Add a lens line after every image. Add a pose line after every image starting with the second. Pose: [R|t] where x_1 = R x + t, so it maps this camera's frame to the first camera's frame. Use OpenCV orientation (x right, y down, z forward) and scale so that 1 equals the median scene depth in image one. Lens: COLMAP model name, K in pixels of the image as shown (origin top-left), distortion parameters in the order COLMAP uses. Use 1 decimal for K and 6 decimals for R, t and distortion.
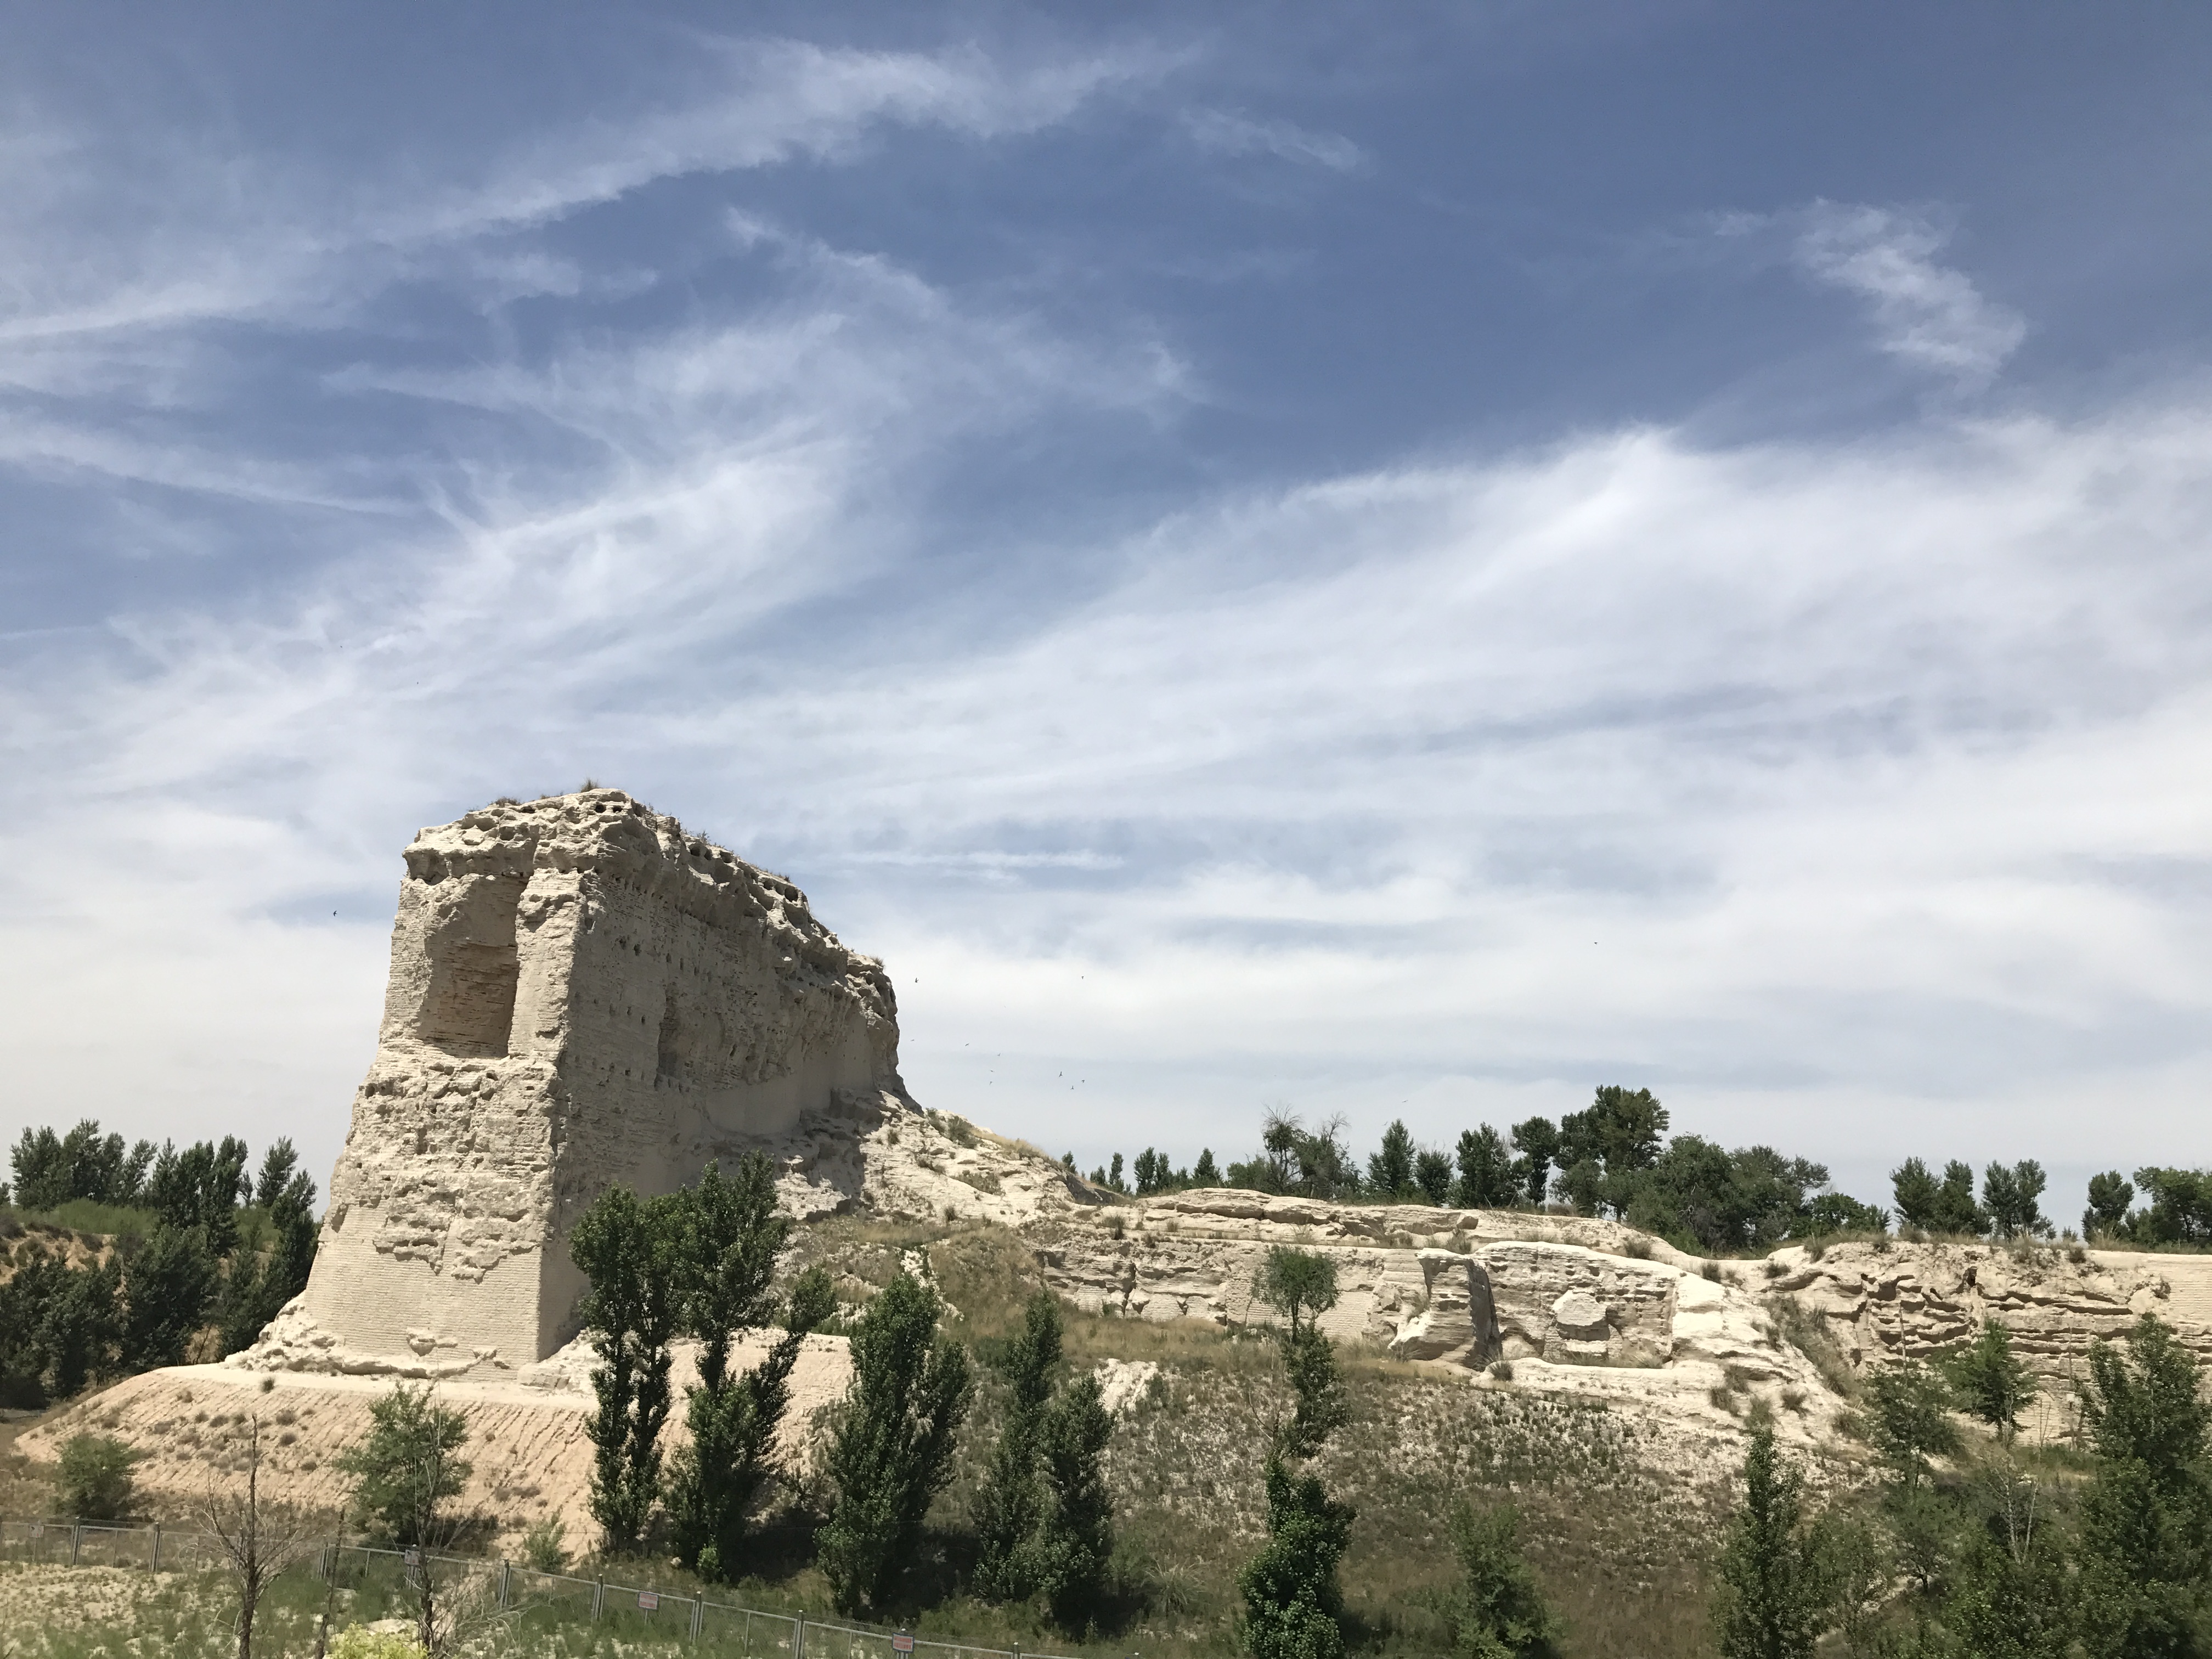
lens RADIAL K [[1803.9, 0, 1113.1], [0, 1803.9, 842.1], [0, 0, 1]] dist [0.031481, -0.026410]
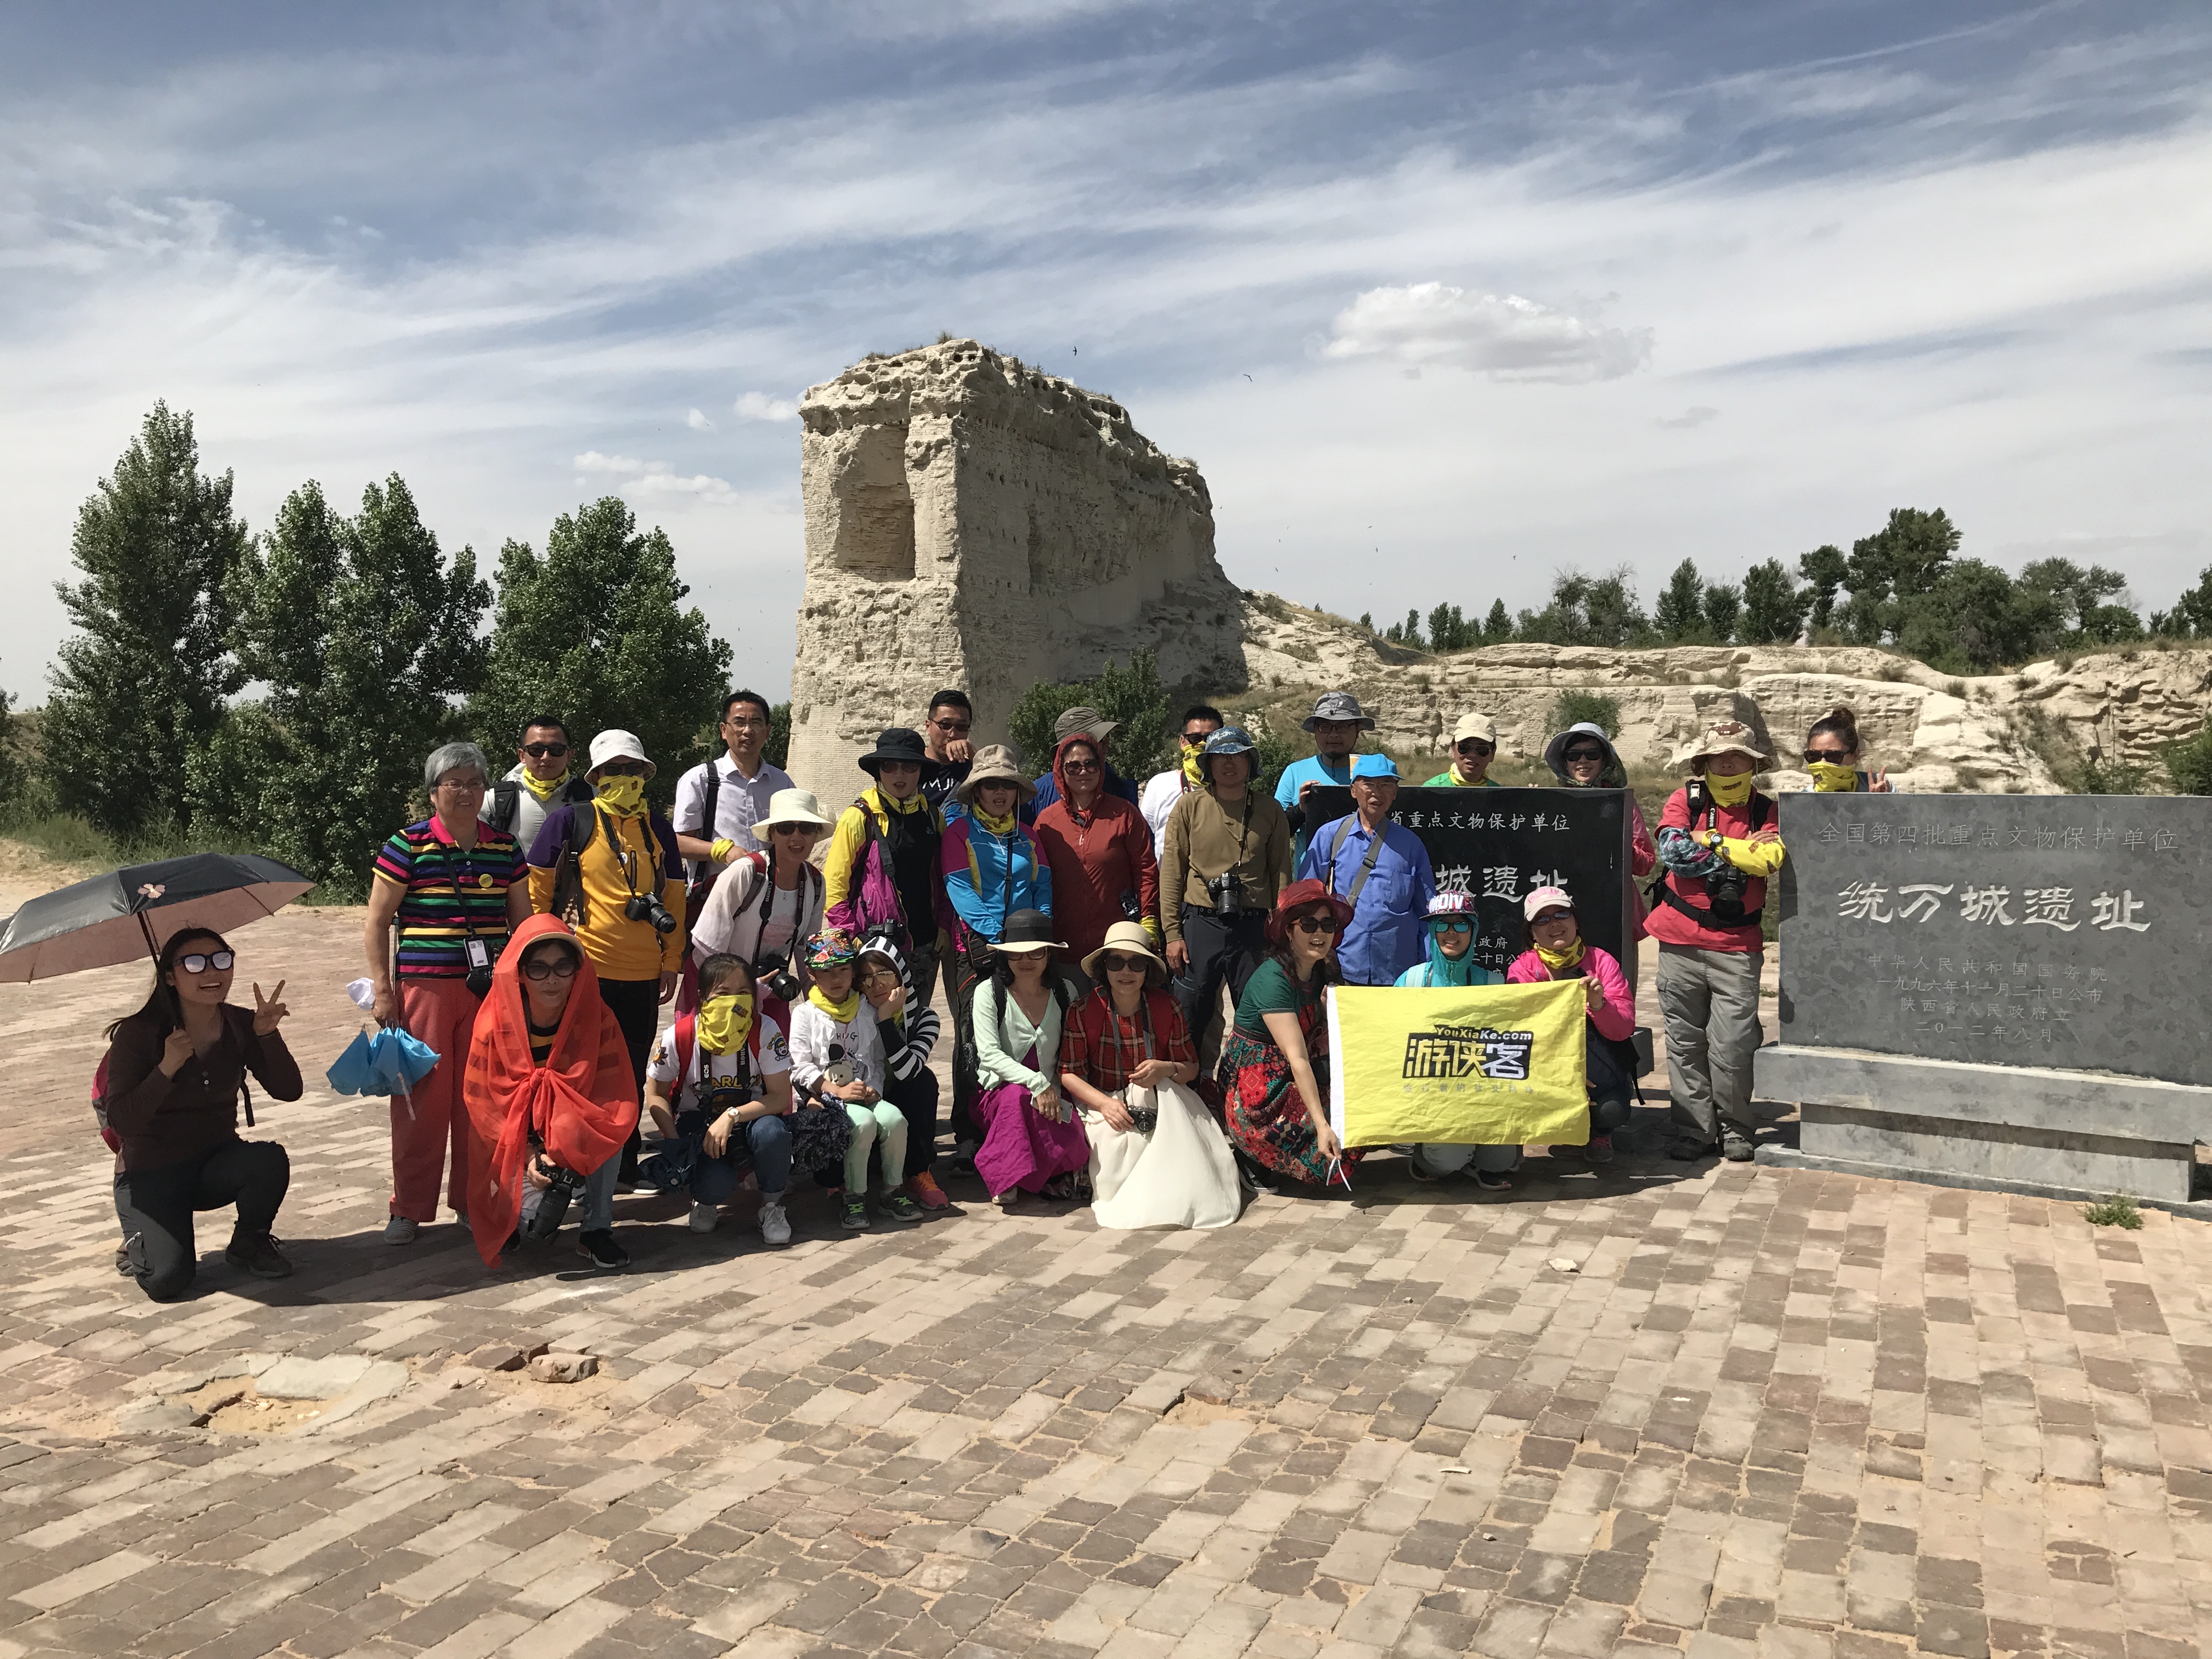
lens RADIAL K [[1824.8, 0, 1100.8], [0, 1824.8, 840.5], [0, 0, 1]] dist [0.050583, -0.062316]
pose [[0.985178, -0.048098, -0.164655, -0.015221], [0.094297, 0.953691, 0.285625, -0.050794], [0.143292, -0.296918, 0.944091, -0.188362]]
